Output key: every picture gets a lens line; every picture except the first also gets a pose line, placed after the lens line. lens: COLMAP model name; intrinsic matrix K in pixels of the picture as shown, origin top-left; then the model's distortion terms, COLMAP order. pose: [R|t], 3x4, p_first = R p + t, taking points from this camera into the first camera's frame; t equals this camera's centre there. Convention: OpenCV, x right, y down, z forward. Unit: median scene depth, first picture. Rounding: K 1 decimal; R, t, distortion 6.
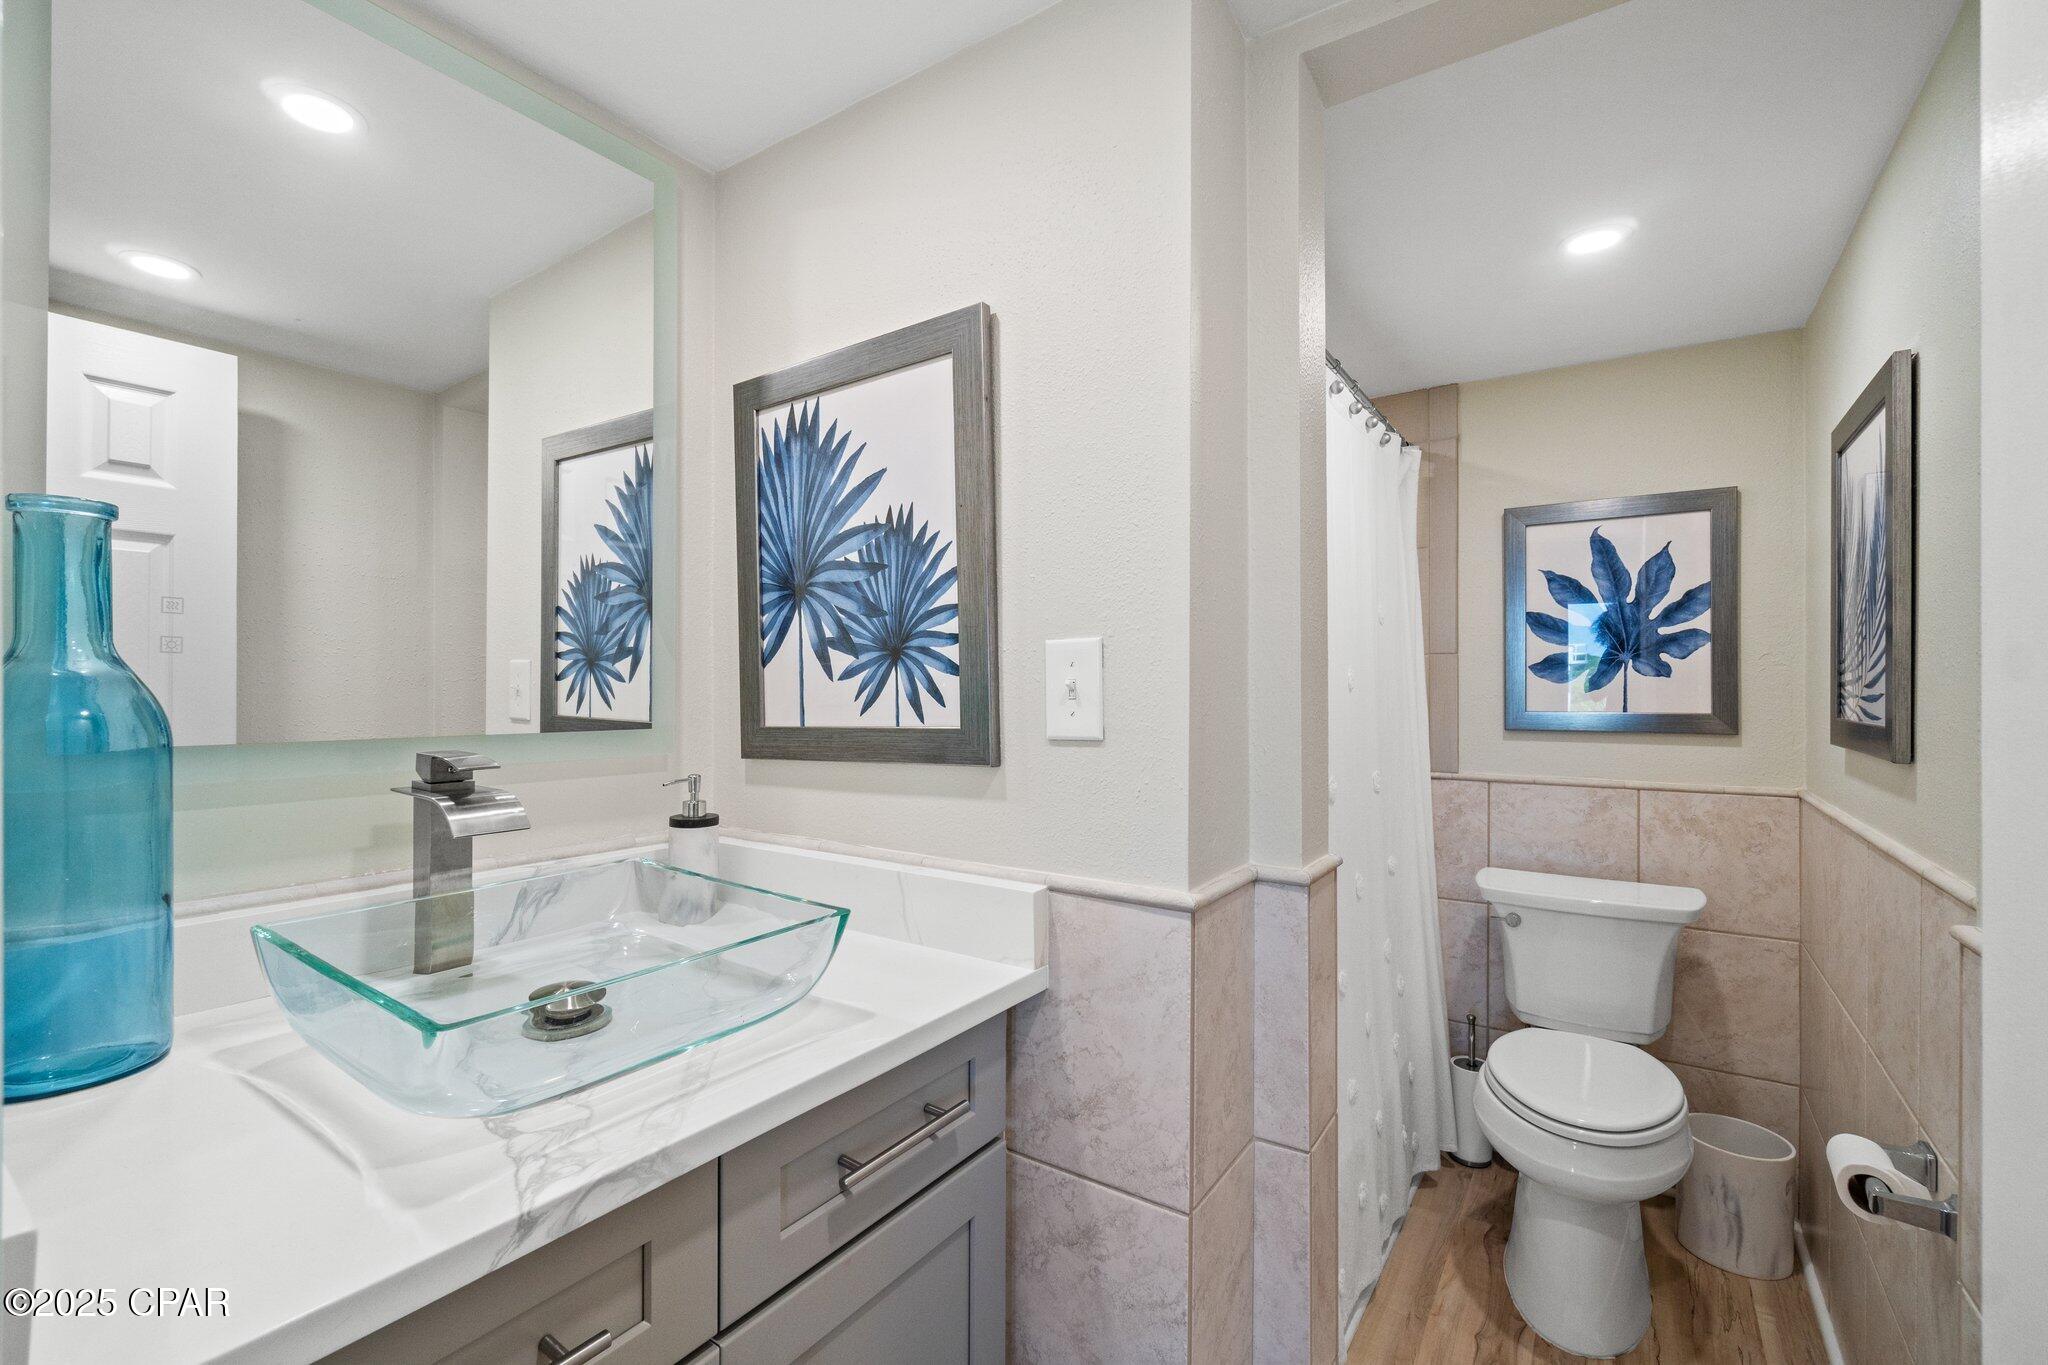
lens RADIAL K [[888.4, 0, 1022.1], [0, 888.4, 686.4], [0, 0, 1]] dist [-0.001502, 0.000303]
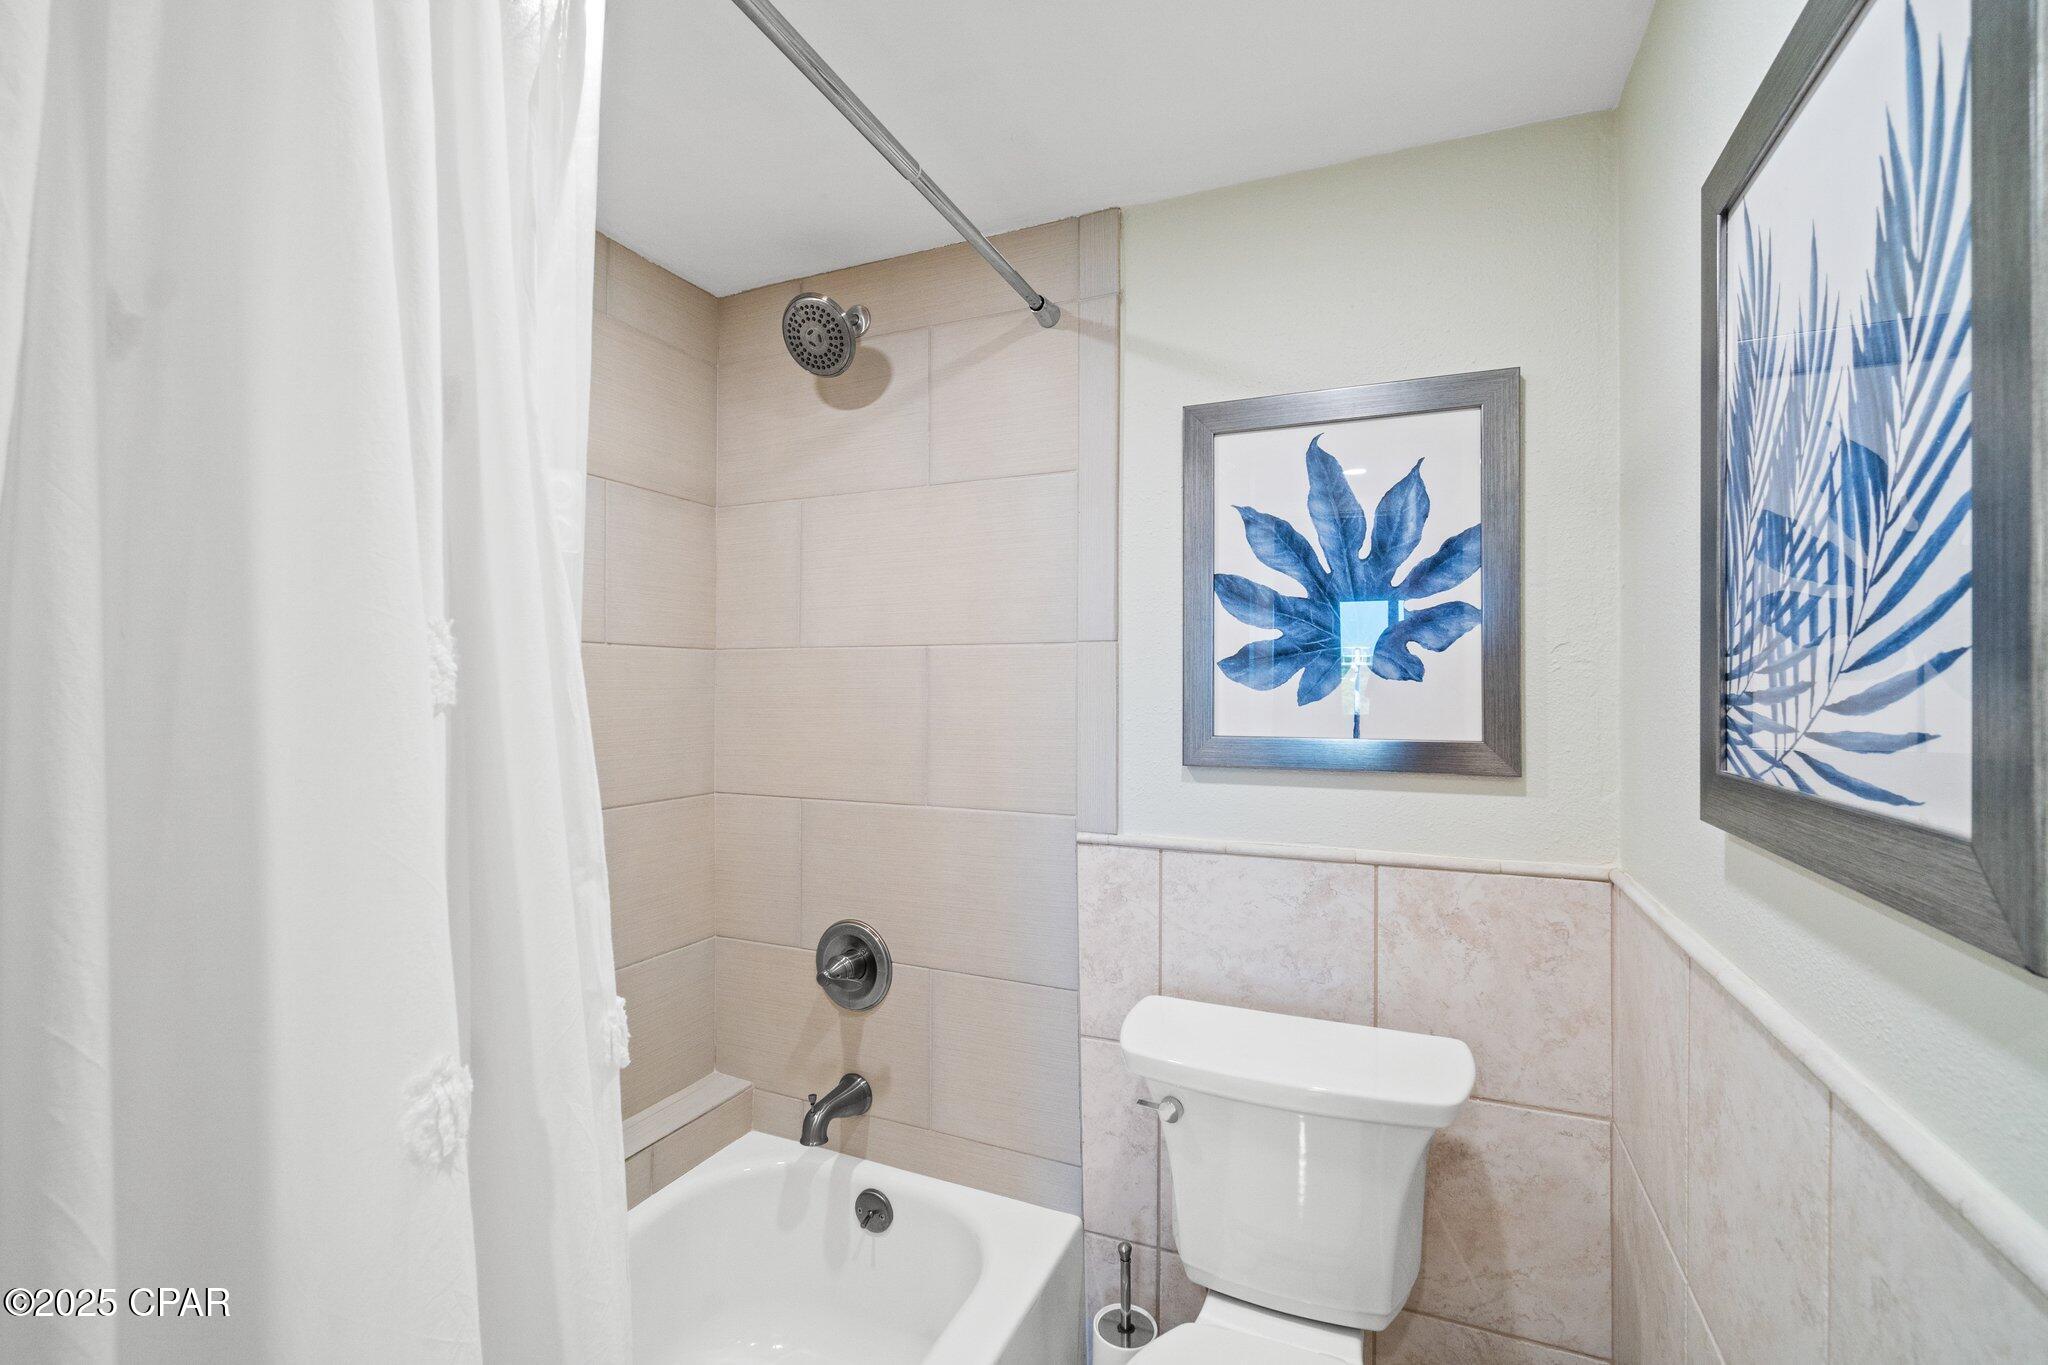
lens RADIAL K [[888.4, 0, 1022.1], [0, 888.4, 686.4], [0, 0, 1]] dist [-0.001502, 0.000303]
pose [[0.982990, 0.002317, 0.183647, 0.351063], [-0.002235, 0.999997, -0.000652, -0.005890], [-0.183648, 0.000230, 0.982992, 0.454827]]
